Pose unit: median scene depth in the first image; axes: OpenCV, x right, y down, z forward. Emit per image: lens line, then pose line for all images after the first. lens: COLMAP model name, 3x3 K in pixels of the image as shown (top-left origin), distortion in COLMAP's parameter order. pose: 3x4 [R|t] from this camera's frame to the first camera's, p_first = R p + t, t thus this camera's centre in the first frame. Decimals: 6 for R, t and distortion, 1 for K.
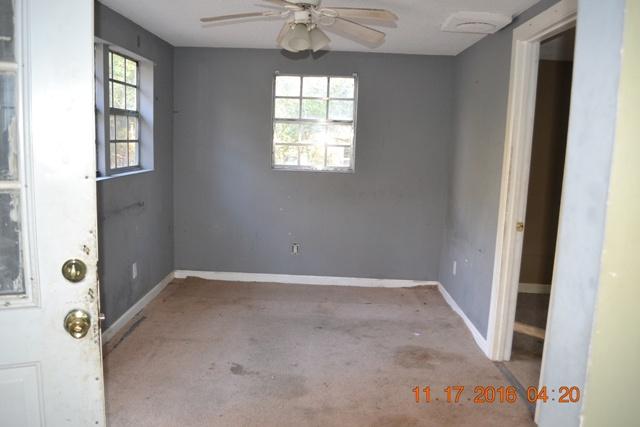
lens RADIAL K [[519.2, 0, 311.4], [0, 519.2, 222.6], [0, 0, 1]] dist [-0.083141, 0.013497]
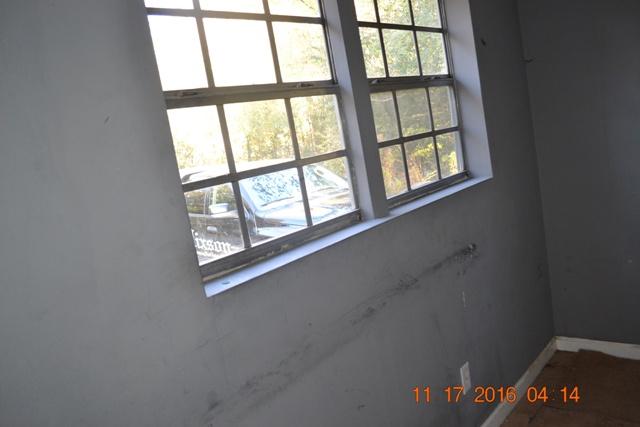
lens RADIAL K [[519.2, 0, 311.4], [0, 519.2, 222.6], [0, 0, 1]] dist [-0.083141, 0.013497]
pose [[0.736850, -0.068565, -0.672570, -0.091330], [0.100919, 0.994853, 0.009144, -0.079905], [0.668481, -0.074613, 0.739977, 0.483671]]
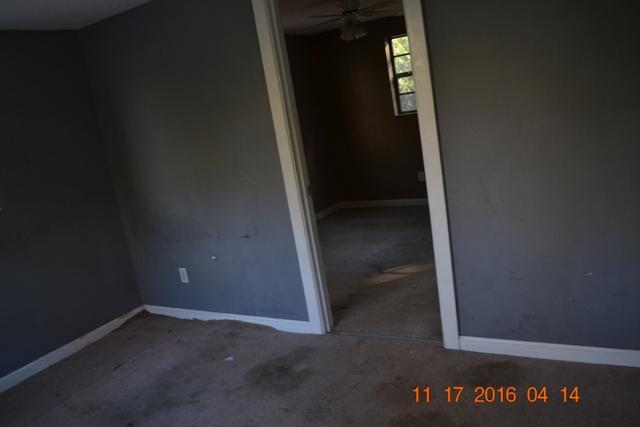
lens RADIAL K [[519.2, 0, 311.4], [0, 519.2, 222.6], [0, 0, 1]] dist [-0.083141, 0.013497]
pose [[0.481869, -0.312401, 0.818662, -0.298889], [0.314207, 0.933758, 0.171377, -0.075166], [-0.817971, 0.174648, 0.548108, 0.364158]]
